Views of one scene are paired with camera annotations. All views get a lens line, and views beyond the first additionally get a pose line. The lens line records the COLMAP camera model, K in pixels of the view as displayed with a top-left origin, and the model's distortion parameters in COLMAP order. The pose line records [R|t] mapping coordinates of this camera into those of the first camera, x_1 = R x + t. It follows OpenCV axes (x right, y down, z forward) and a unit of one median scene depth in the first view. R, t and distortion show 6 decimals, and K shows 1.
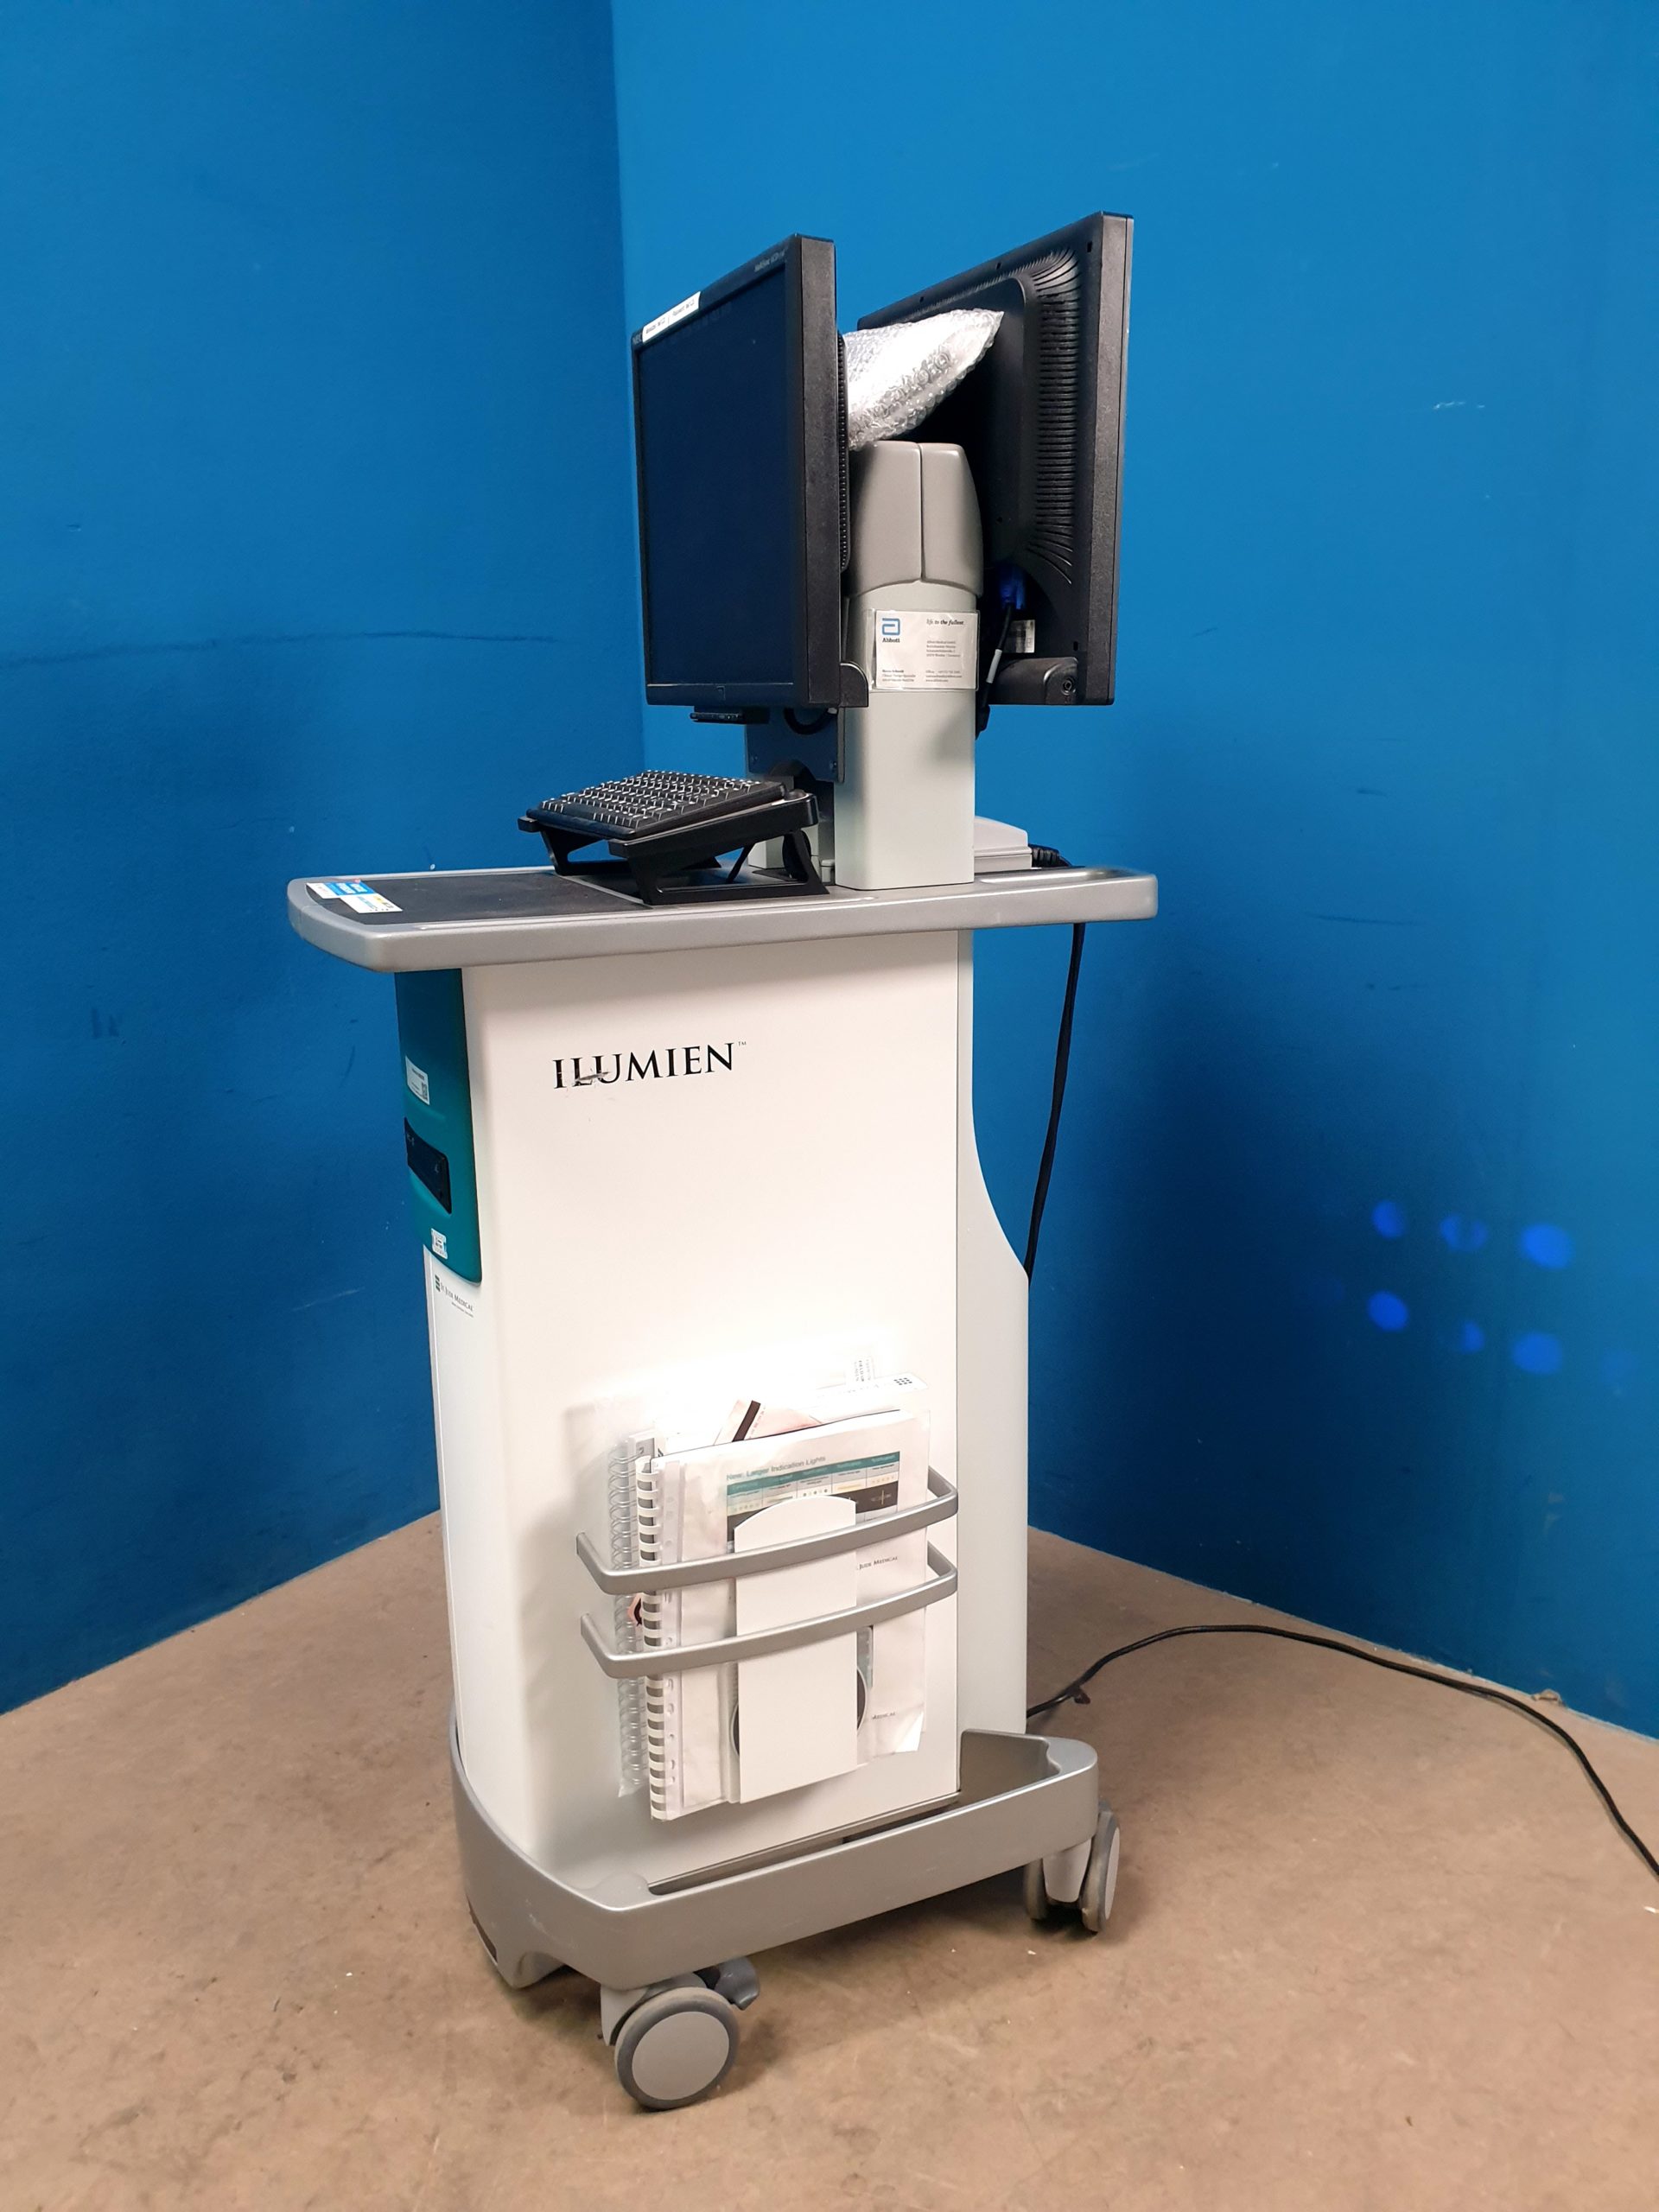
lens RADIAL K [[1736.6, 0, 833.8], [0, 1736.6, 1119.5], [0, 0, 1]] dist [-0.024994, 0.055006]
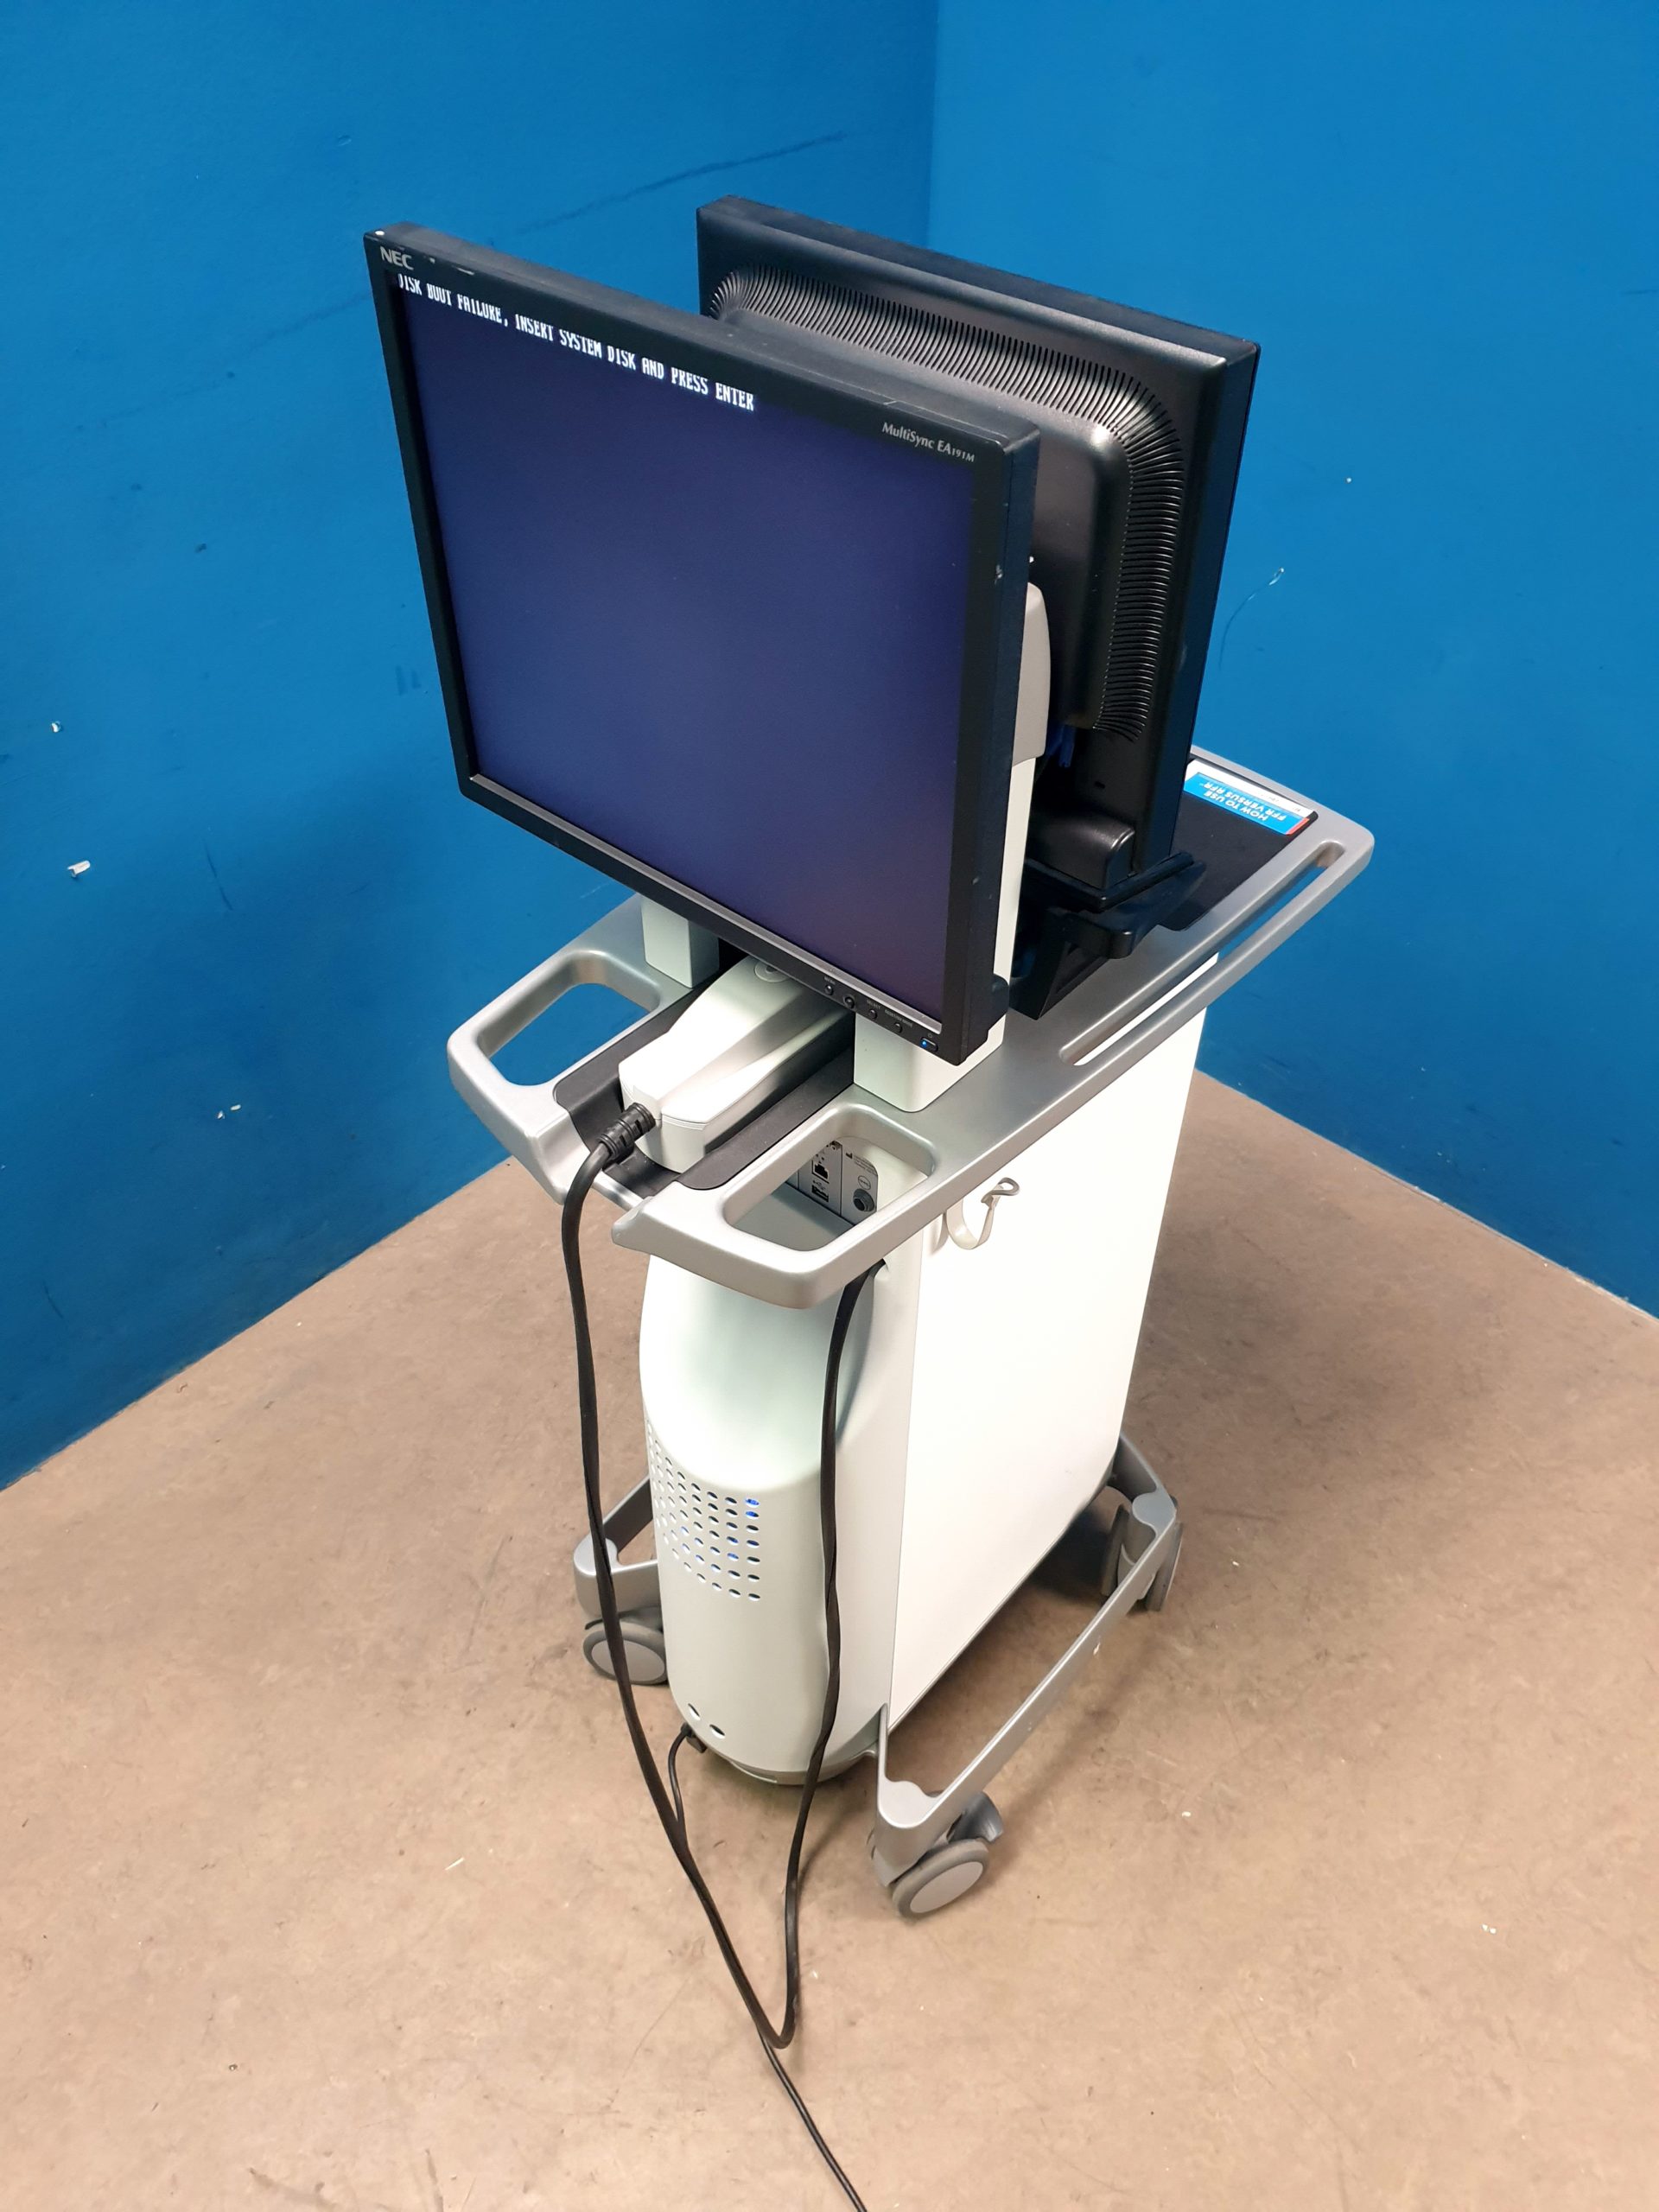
lens RADIAL K [[1736.6, 0, 825.3], [0, 1736.6, 1117.7], [0, 0, 1]] dist [-0.024994, 0.055006]
pose [[0.997038, 0.067507, -0.036860, -0.159439], [-0.040862, 0.870909, 0.489743, -0.408995], [0.065163, -0.486786, 0.871087, 0.035153]]
